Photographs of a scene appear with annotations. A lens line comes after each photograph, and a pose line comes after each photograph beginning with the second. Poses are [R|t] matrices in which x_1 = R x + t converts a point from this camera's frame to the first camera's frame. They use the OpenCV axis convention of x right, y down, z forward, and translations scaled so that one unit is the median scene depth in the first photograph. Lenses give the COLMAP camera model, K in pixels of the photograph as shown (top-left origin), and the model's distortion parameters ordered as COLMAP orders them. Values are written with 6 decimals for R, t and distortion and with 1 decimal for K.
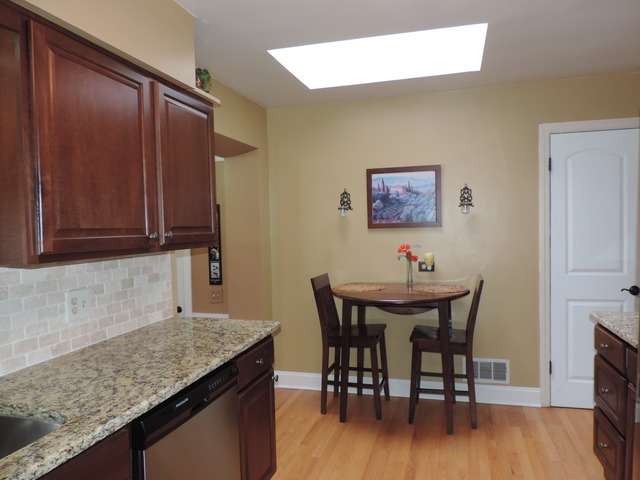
lens RADIAL K [[463.2, 0, 318.3], [0, 463.2, 242.4], [0, 0, 1]] dist [-0.014731, -0.007447]
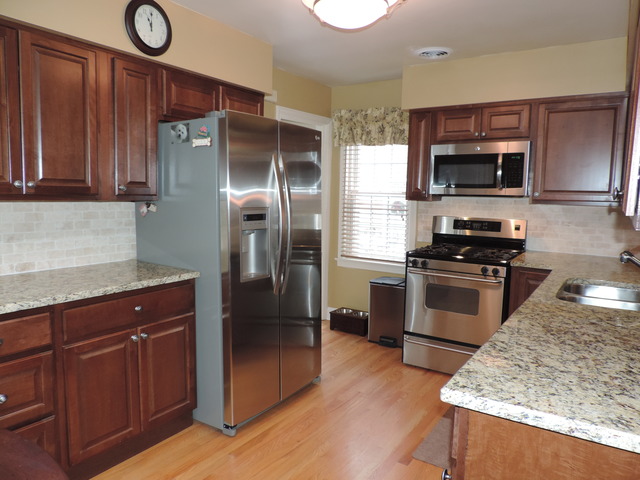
lens RADIAL K [[463.2, 0, 320.9], [0, 463.2, 237.4], [0, 0, 1]] dist [-0.014731, -0.007447]
pose [[-0.957148, -0.017811, 0.289052, -0.116384], [0.018244, 0.992416, 0.121563, -0.043390], [-0.289025, 0.121627, -0.949564, 1.767755]]
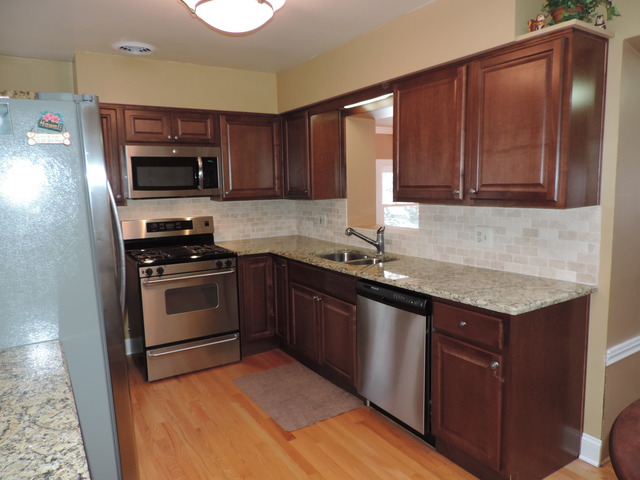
lens RADIAL K [[463.2, 0, 320.6], [0, 463.2, 242.3], [0, 0, 1]] dist [-0.014731, -0.007447]
pose [[-0.672513, 0.139556, -0.726809, 0.838842], [0.021067, 0.985272, 0.169691, -0.099872], [0.739786, 0.098808, -0.665548, 1.537859]]
